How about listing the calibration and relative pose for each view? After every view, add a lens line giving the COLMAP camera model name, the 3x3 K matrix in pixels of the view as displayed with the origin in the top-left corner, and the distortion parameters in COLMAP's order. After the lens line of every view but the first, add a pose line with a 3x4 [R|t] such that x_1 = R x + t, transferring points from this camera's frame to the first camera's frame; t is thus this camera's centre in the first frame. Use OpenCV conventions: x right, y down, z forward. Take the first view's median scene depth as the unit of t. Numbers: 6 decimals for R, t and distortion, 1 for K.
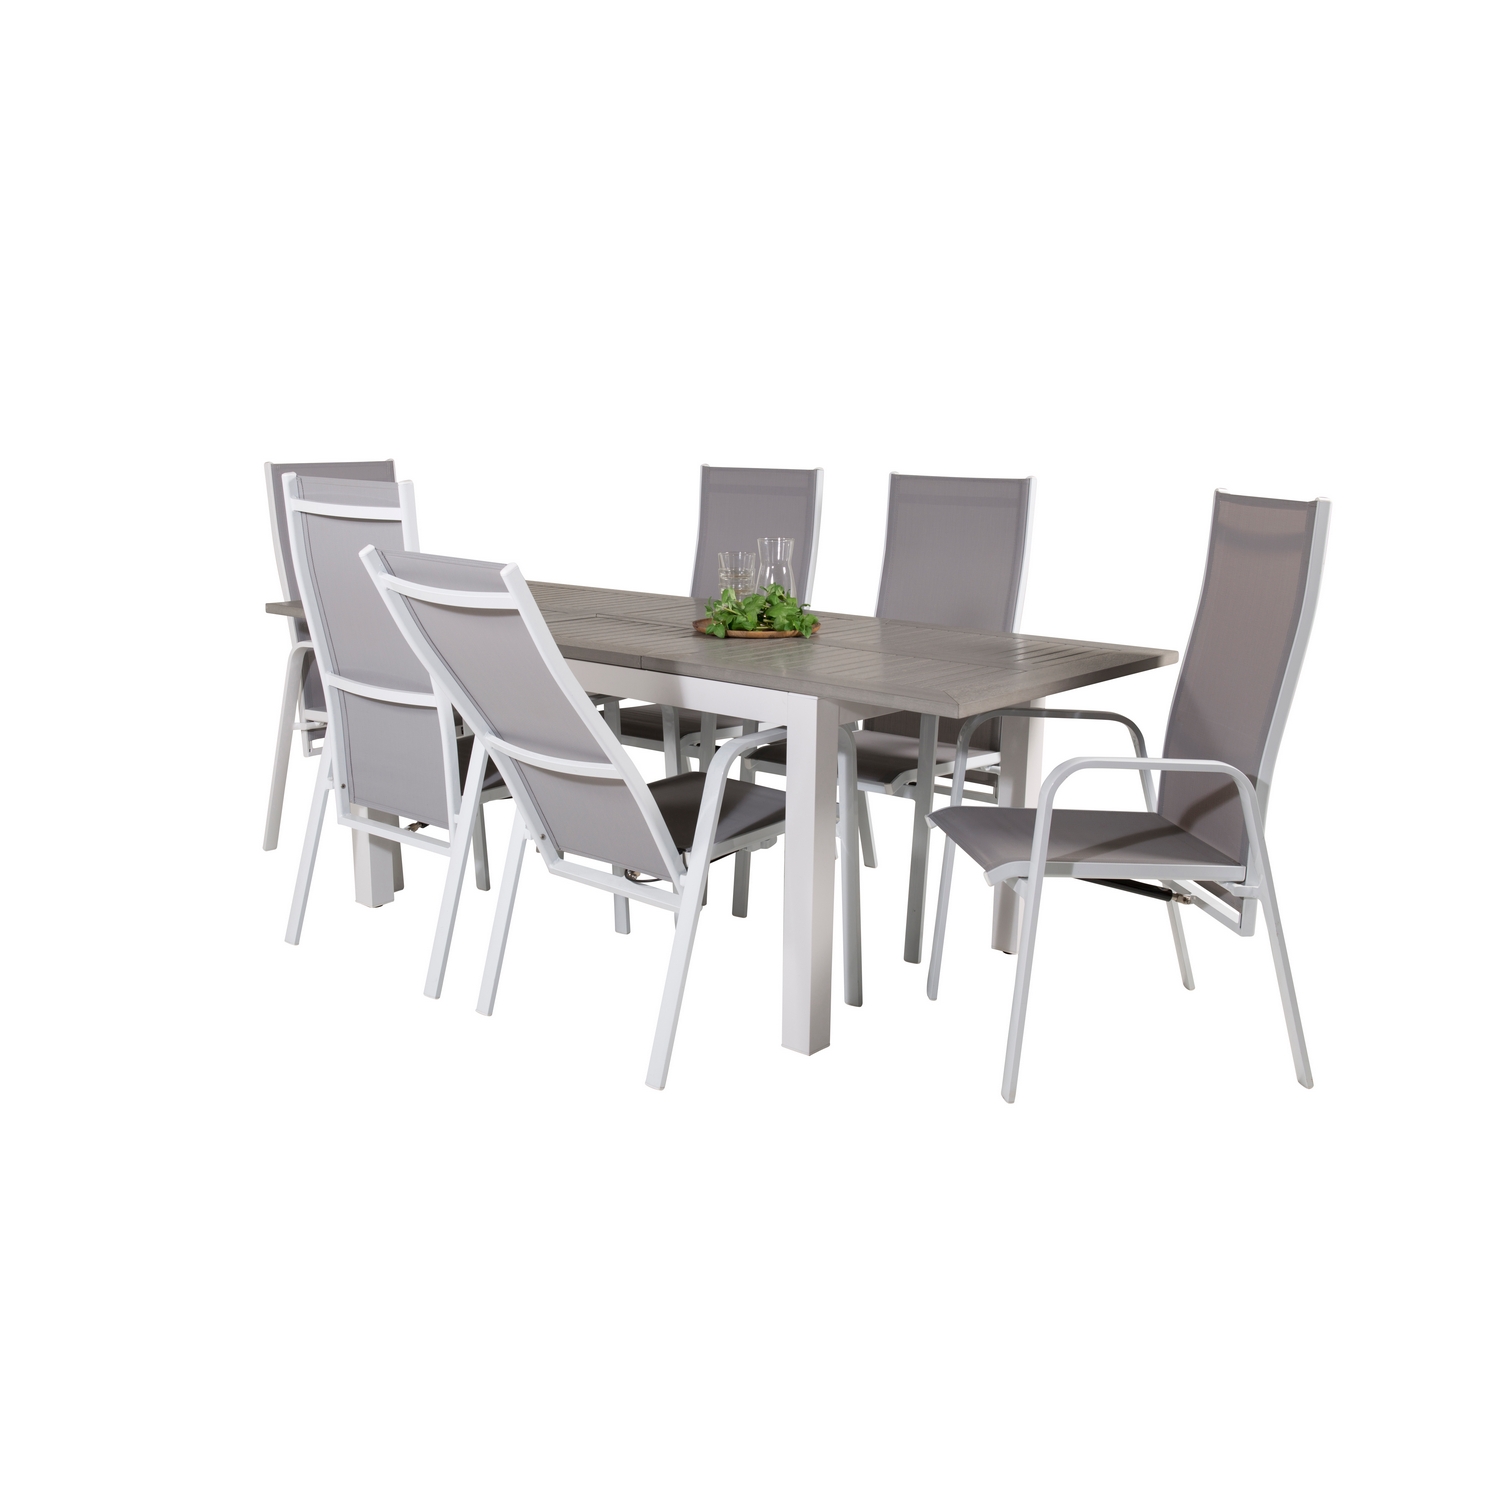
lens RADIAL K [[1503.1, 0, 750.0], [0, 1503.1, 750.0], [0, 0, 1]] dist [-0.079268, 0.003060]
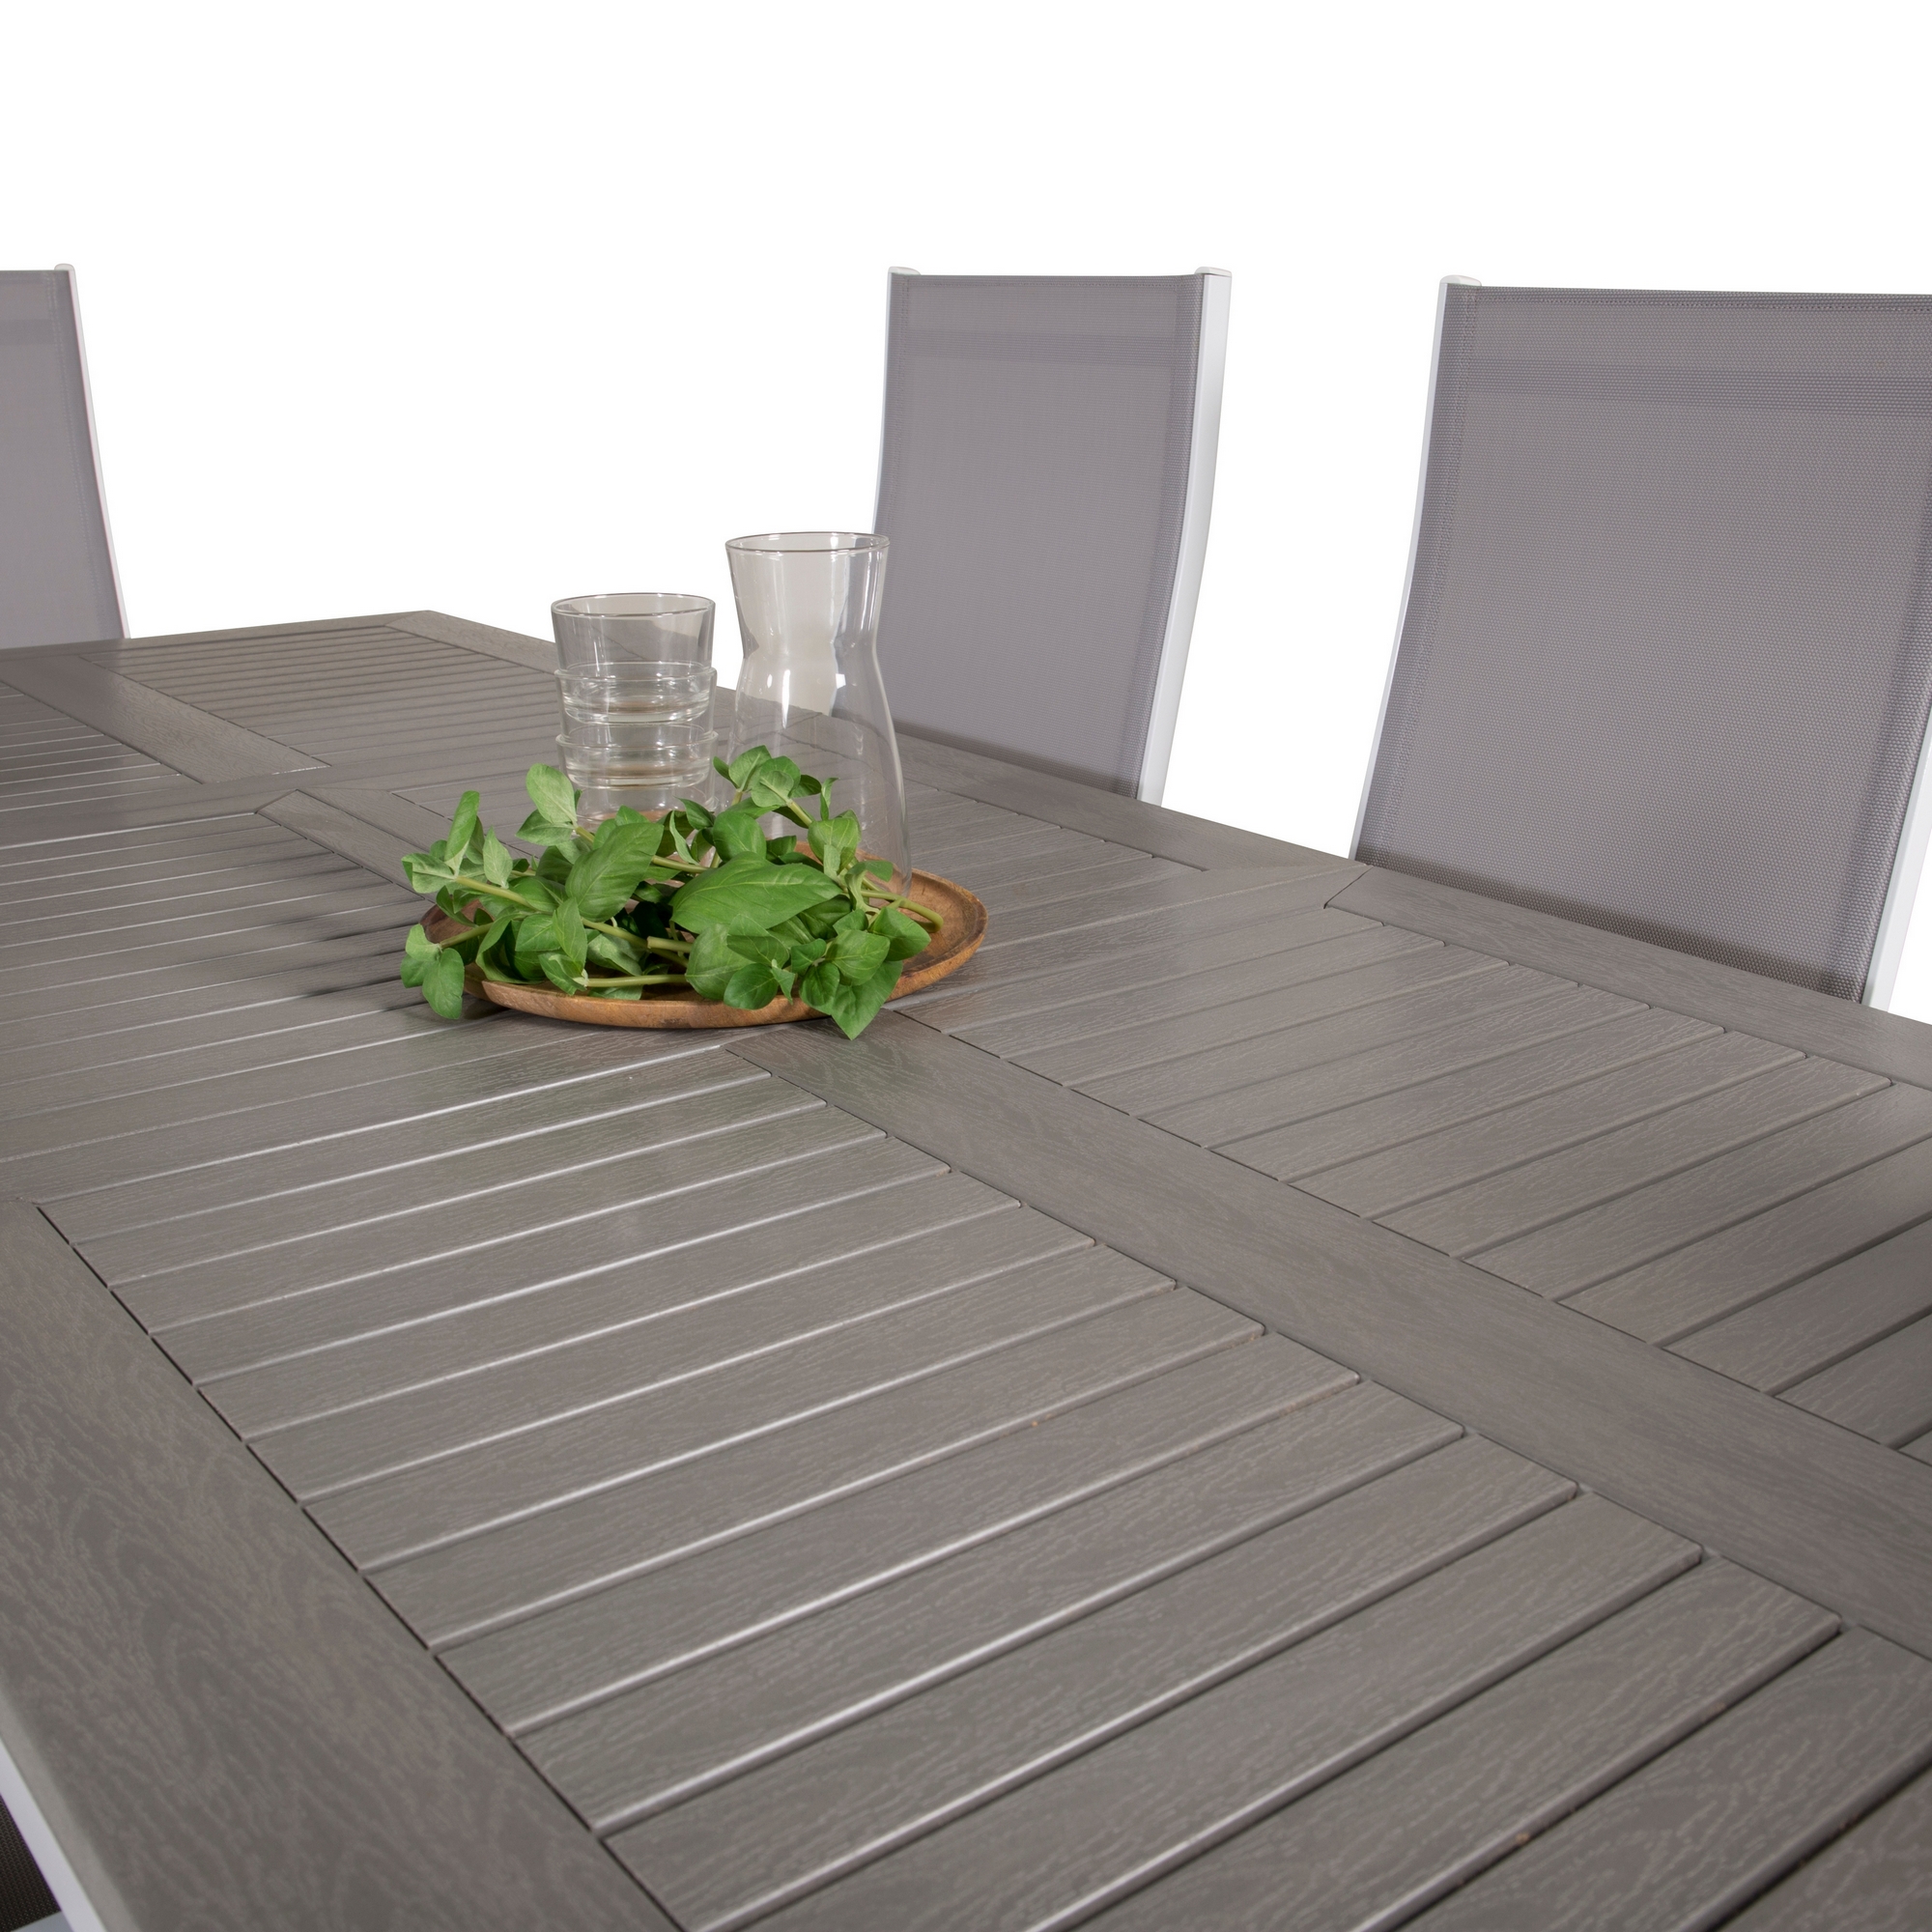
lens RADIAL K [[2199.7, 0, 966.0], [0, 2199.7, 966.0], [0, 0, 1]] dist [-0.075628, 0.031942]
pose [[0.977406, 0.060696, -0.202470, 0.114703], [-0.042848, 0.994892, 0.091399, -0.112629], [0.206984, -0.080659, 0.975014, 0.707080]]
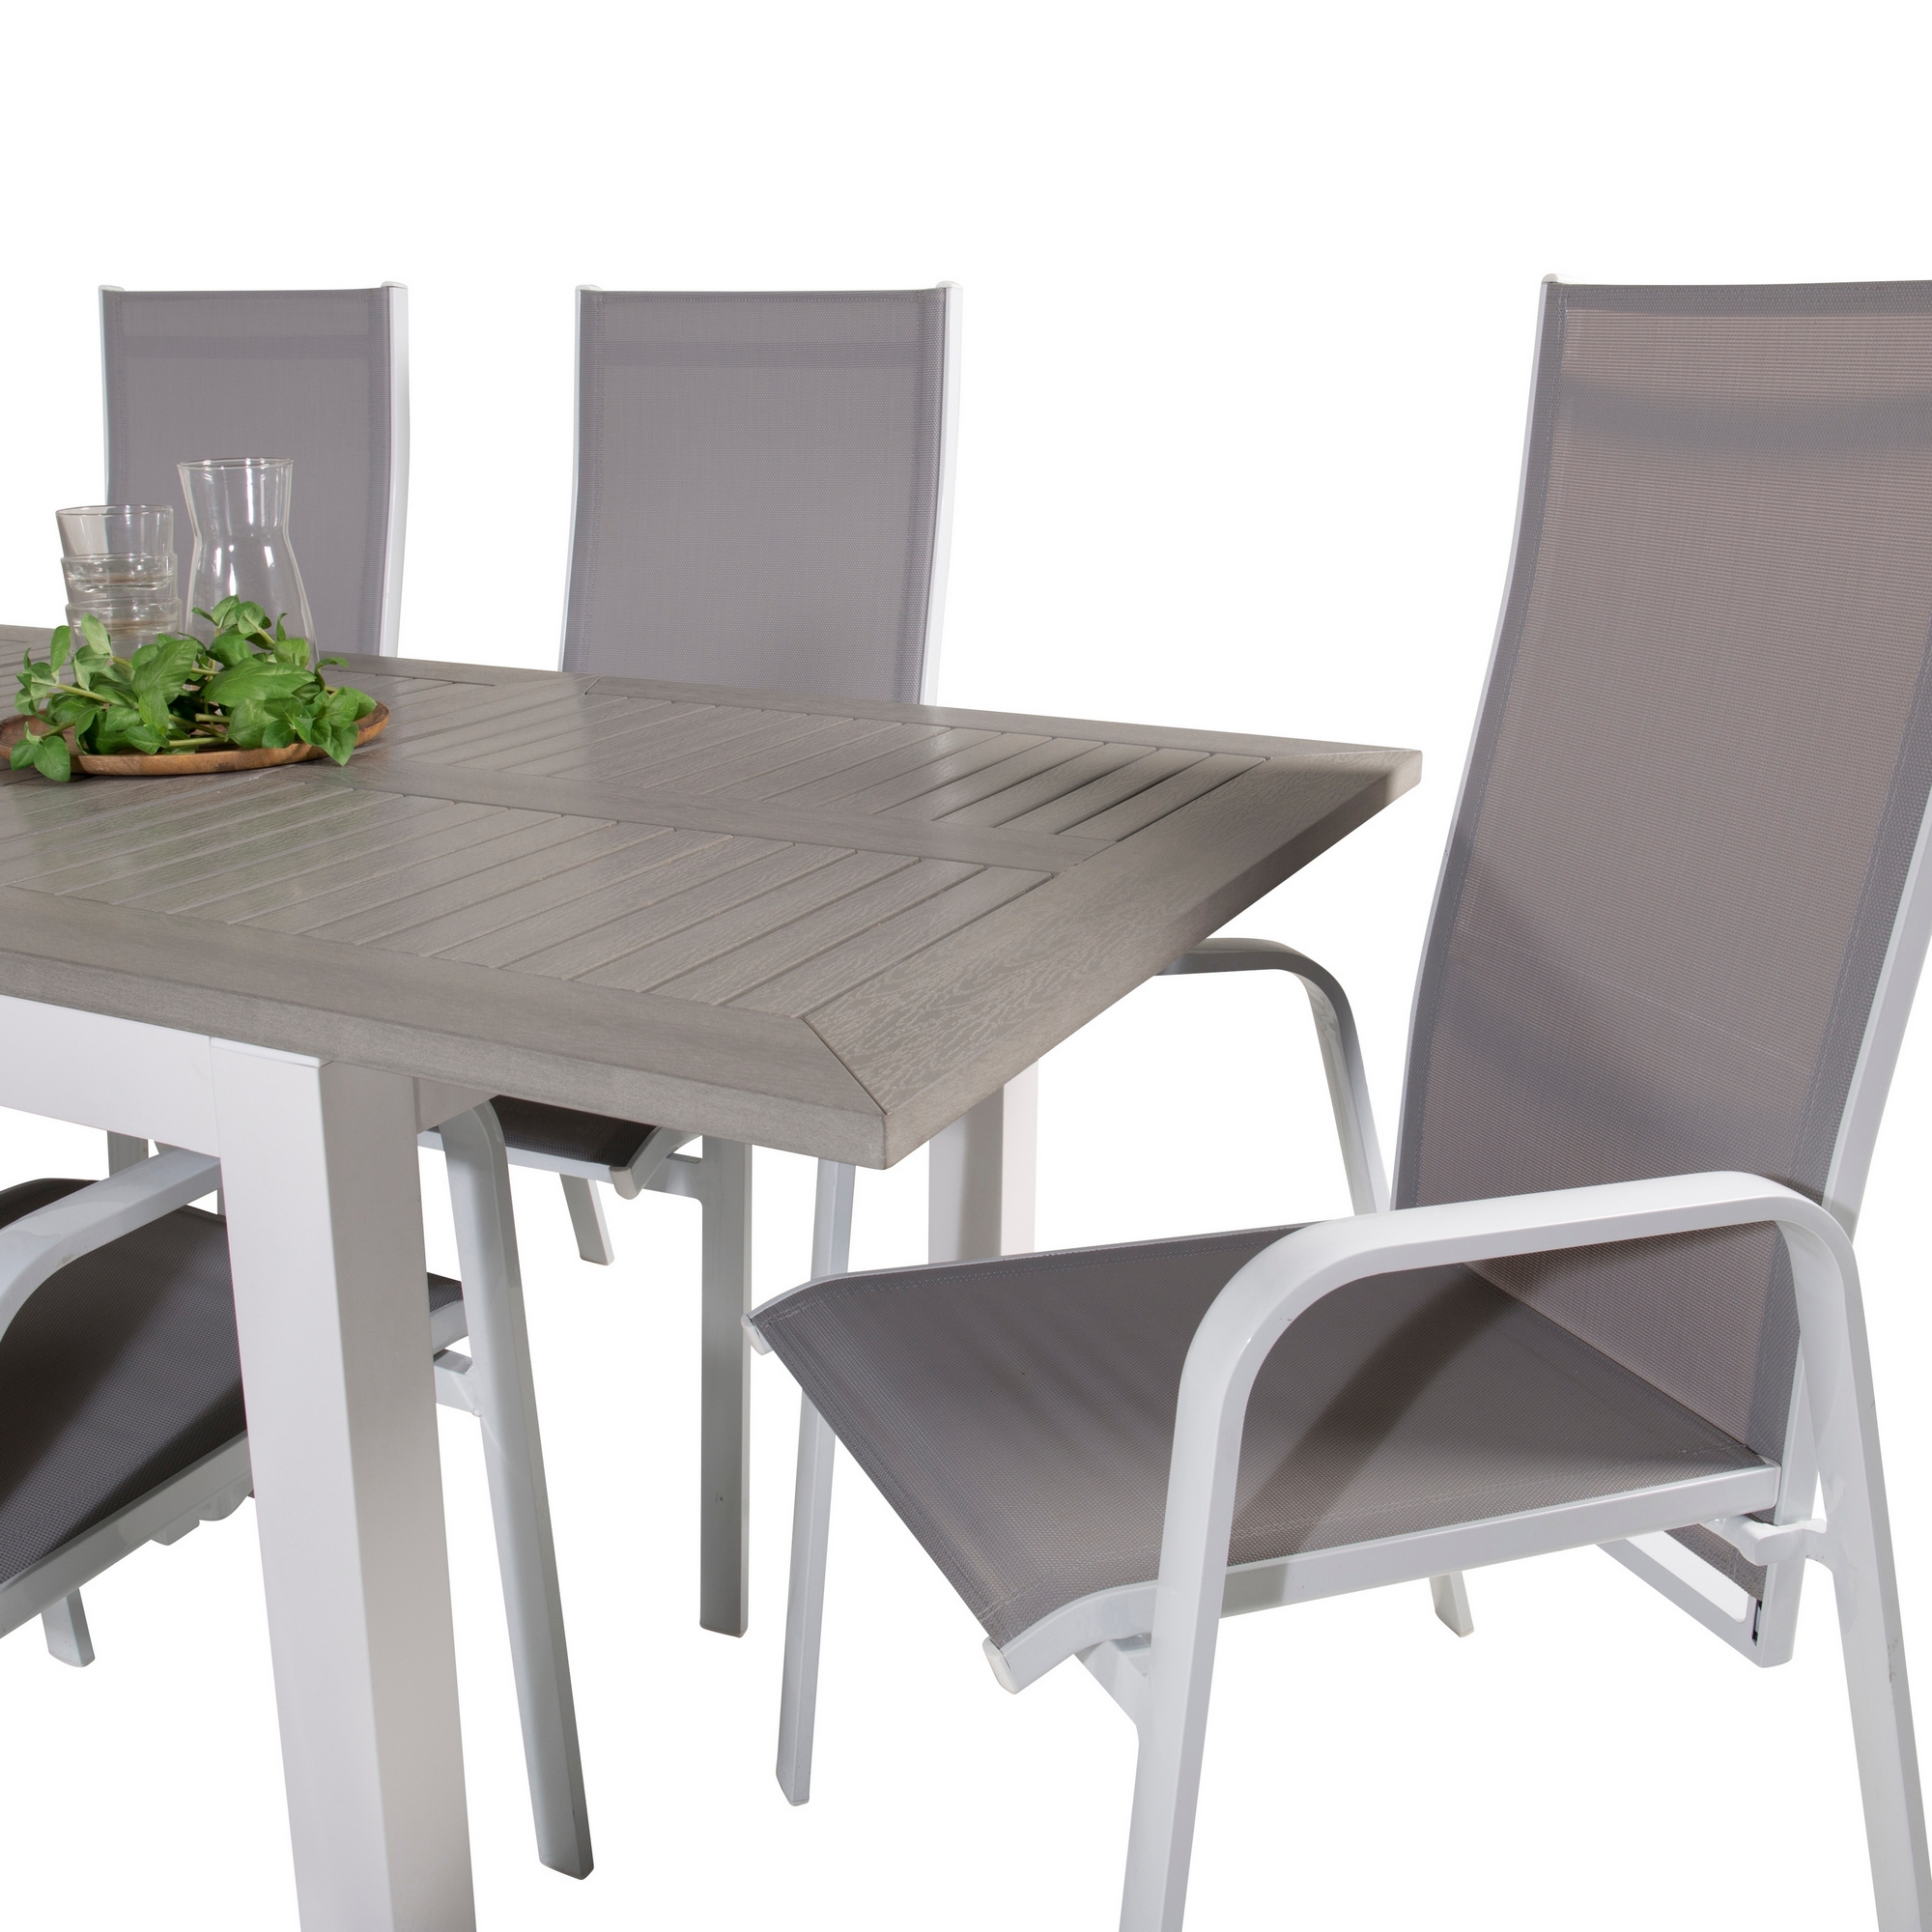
lens RADIAL K [[2199.7, 0, 966.0], [0, 2199.7, 966.0], [0, 0, 1]] dist [-0.075628, 0.031942]
pose [[0.968811, -0.073954, 0.236508, 0.053999], [0.055555, 0.994955, 0.083540, -0.063052], [-0.241493, -0.067795, 0.968031, 0.505947]]
